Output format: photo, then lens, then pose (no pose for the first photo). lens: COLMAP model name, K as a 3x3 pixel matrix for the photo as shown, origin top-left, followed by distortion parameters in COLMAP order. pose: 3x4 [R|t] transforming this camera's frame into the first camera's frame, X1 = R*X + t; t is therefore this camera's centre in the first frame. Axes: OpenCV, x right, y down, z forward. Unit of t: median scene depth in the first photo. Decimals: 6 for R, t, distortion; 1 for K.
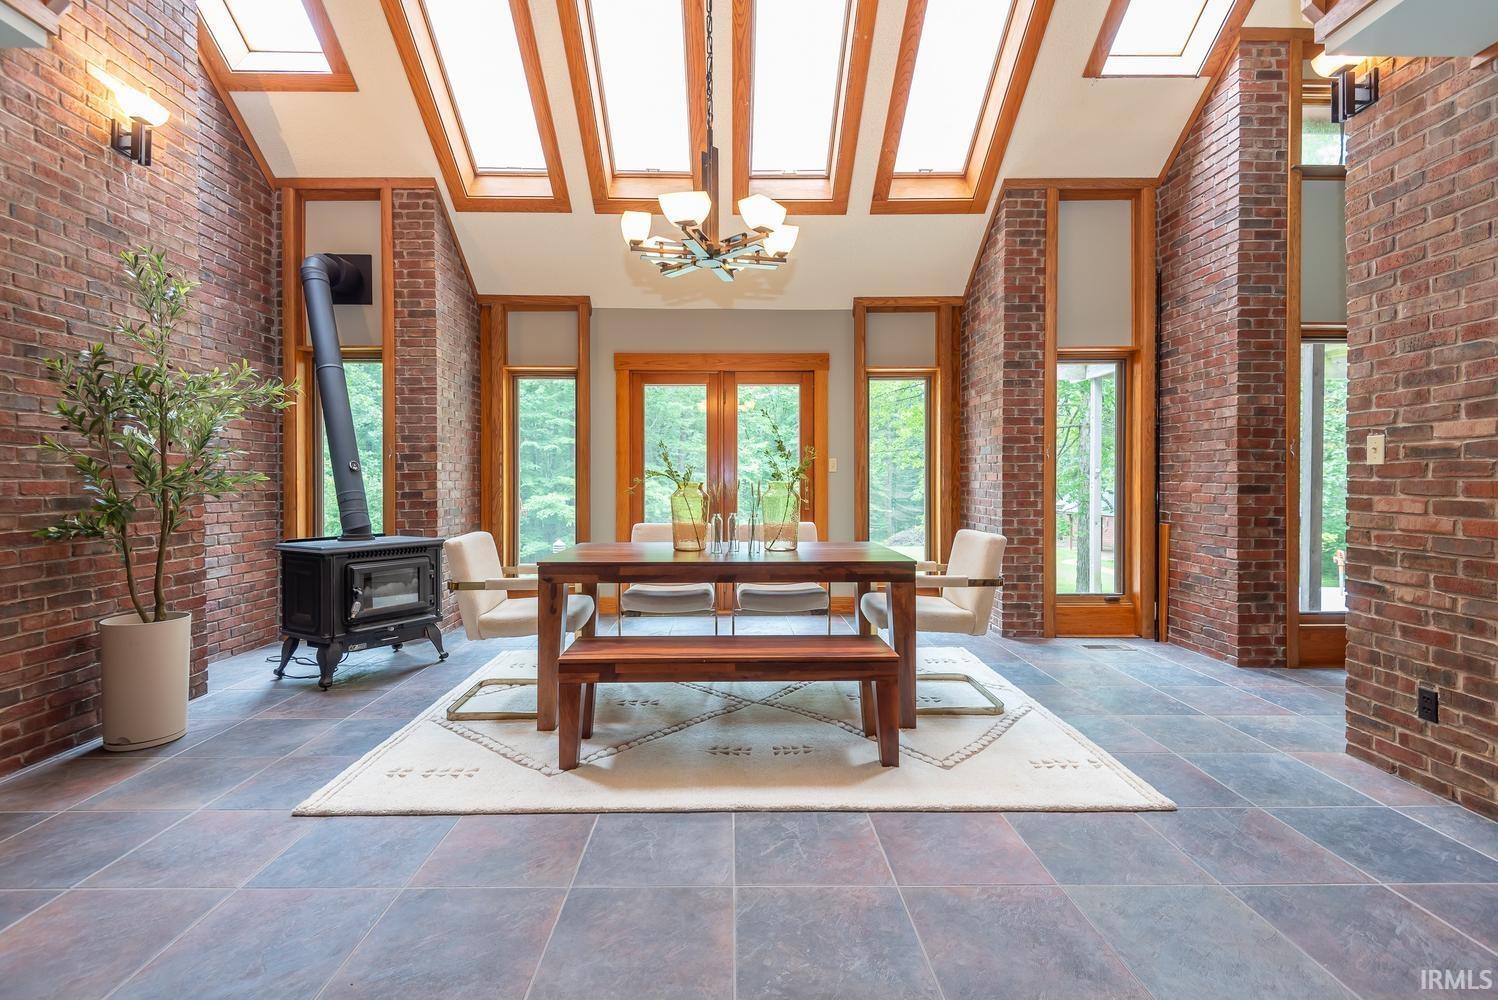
lens RADIAL K [[701.7, 0, 744.4], [0, 701.7, 520.5], [0, 0, 1]] dist [0.019366, -0.010443]
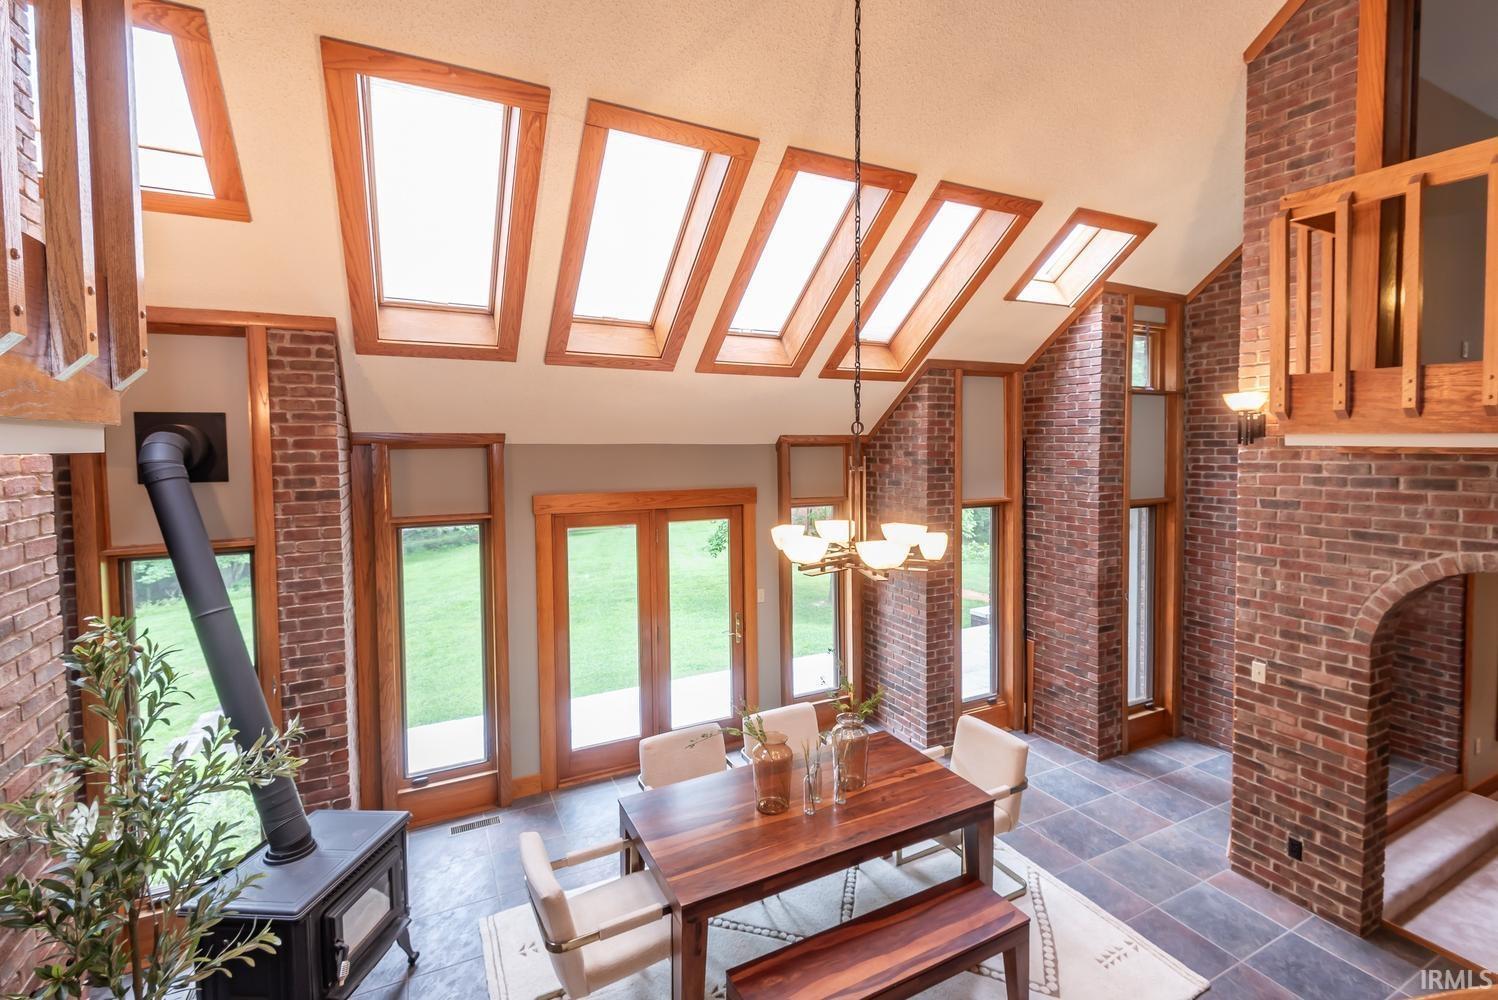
lens RADIAL K [[701.7, 0, 796.1], [0, 701.7, 502.6], [0, 0, 1]] dist [0.019366, -0.010443]
pose [[0.882194, -0.035335, 0.469558, -0.364733], [0.019288, 0.999055, 0.038944, -0.307486], [-0.470490, -0.025300, 0.882043, 0.100058]]
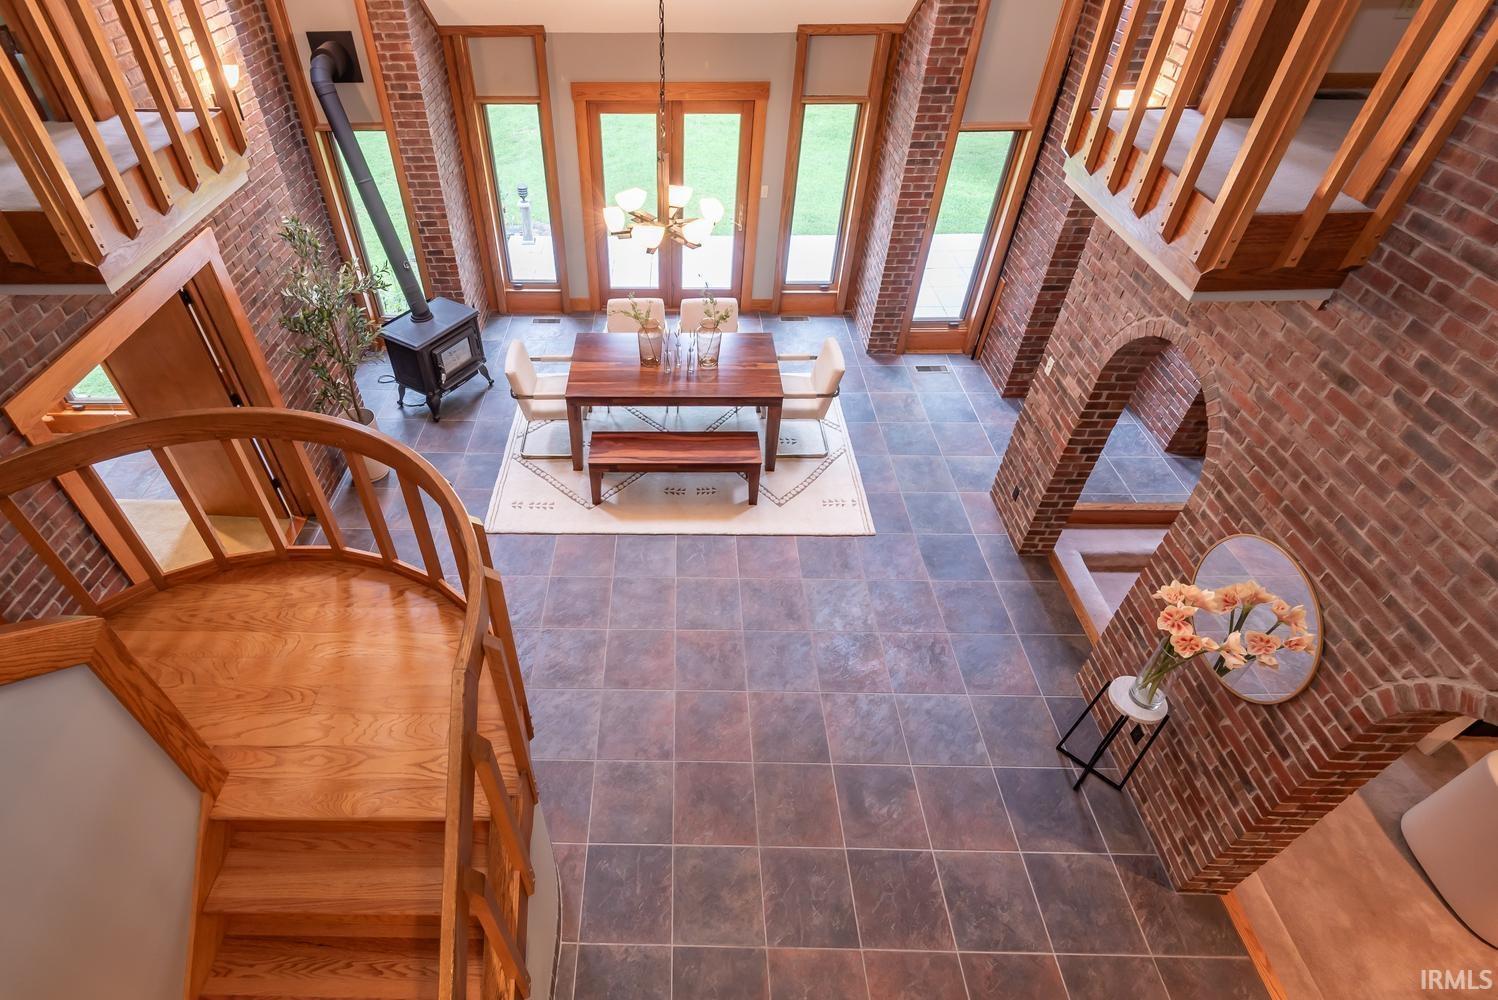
lens RADIAL K [[717.0, 0, 677.1], [0, 717.0, 542.4], [0, 0, 1]] dist [0.004966, -0.002542]
pose [[0.999721, 0.021507, -0.009761, 0.005423], [-0.009048, 0.730512, 0.682840, -0.570990], [0.021816, -0.682561, 0.730503, -0.349280]]
